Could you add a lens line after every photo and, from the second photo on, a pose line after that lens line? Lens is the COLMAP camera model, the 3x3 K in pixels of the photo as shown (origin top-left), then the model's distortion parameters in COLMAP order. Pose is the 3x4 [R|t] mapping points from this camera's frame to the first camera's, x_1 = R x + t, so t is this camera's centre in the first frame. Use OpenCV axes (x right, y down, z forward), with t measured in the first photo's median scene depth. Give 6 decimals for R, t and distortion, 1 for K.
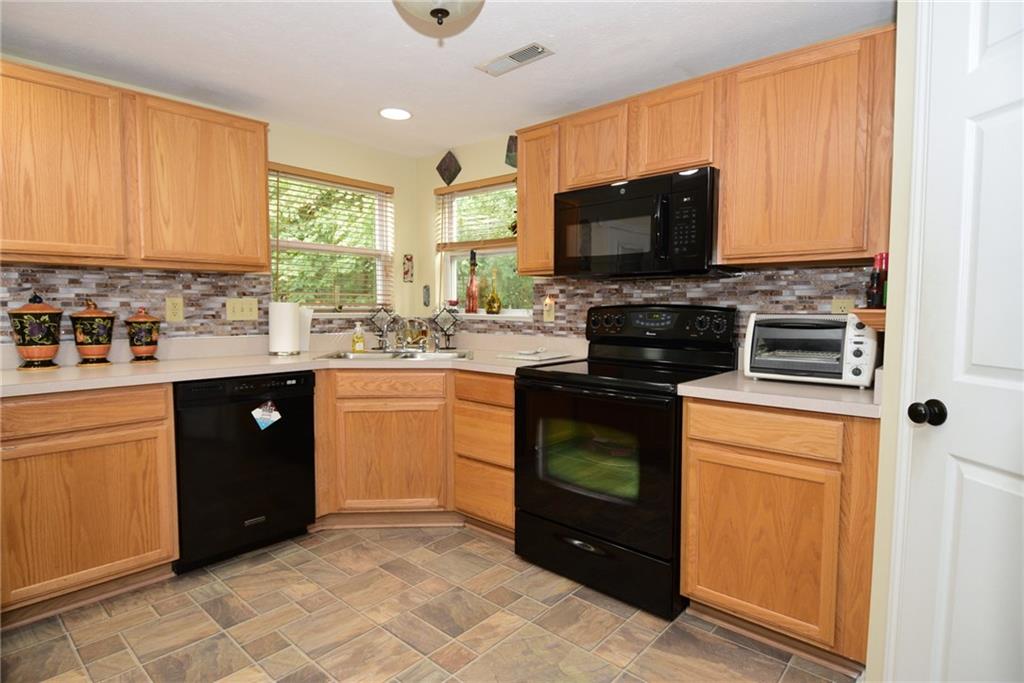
lens RADIAL K [[532.9, 0, 503.4], [0, 532.9, 342.3], [0, 0, 1]] dist [0.012424, -0.023482]
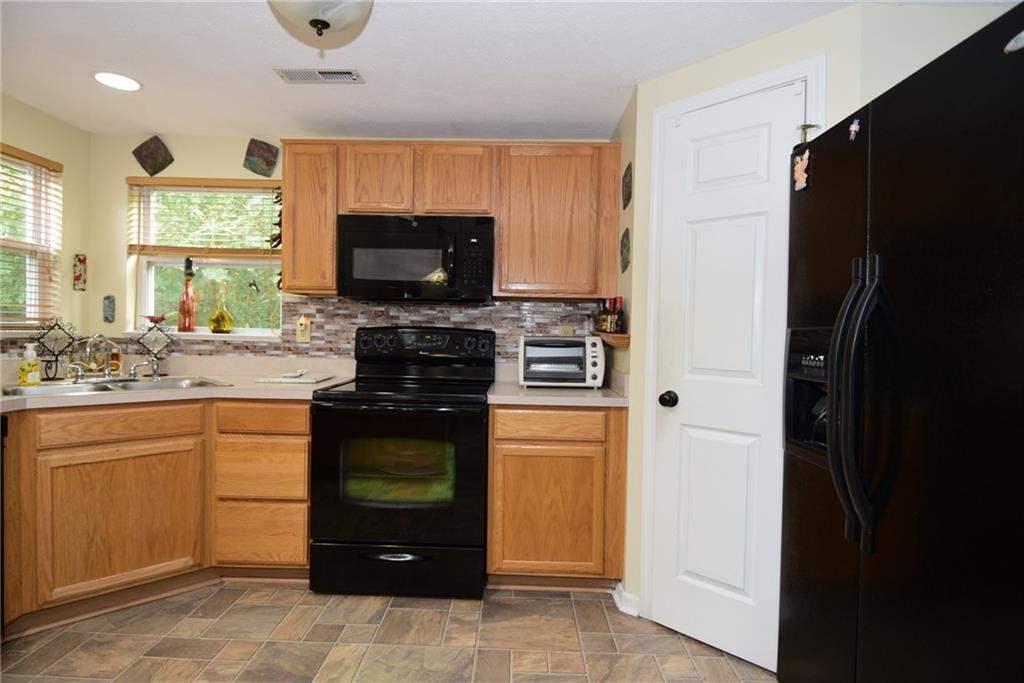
lens RADIAL K [[532.9, 0, 509.6], [0, 532.9, 342.5], [0, 0, 1]] dist [0.012424, -0.023482]
pose [[0.757391, -0.002792, 0.652956, -0.316308], [0.025810, 0.999337, -0.025664, -0.004948], [-0.652452, 0.036290, 0.756961, 0.044220]]
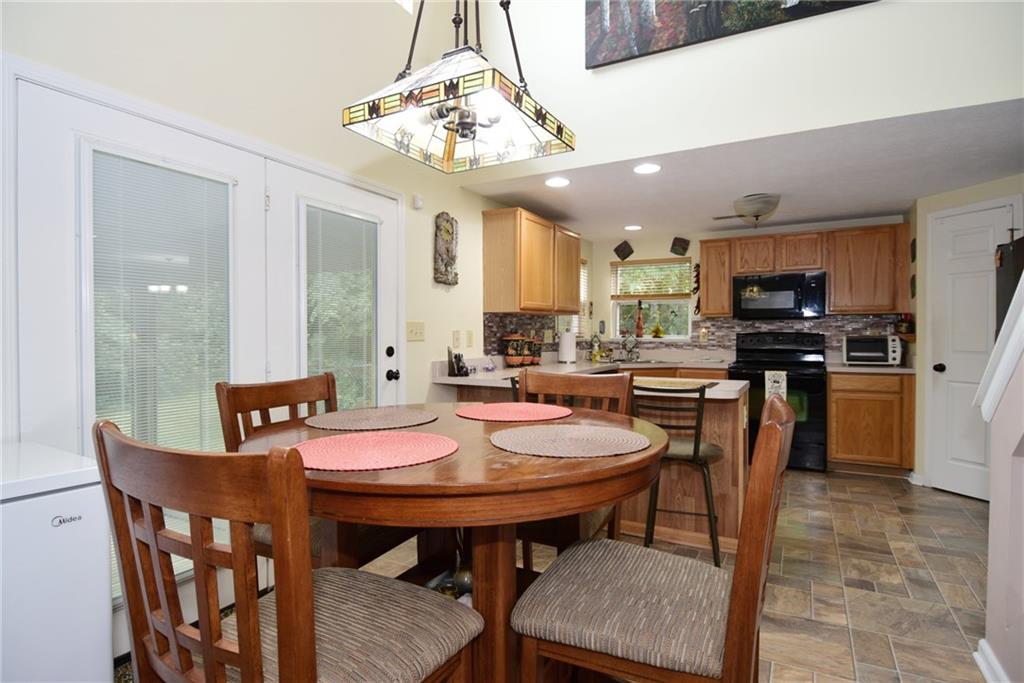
lens RADIAL K [[532.9, 0, 500.9], [0, 532.9, 342.1], [0, 0, 1]] dist [0.012424, -0.023482]
pose [[0.977594, -0.011576, 0.210180, -1.169259], [0.021910, 0.998659, -0.046906, 0.037384], [-0.209355, 0.050460, 0.976537, -0.738284]]
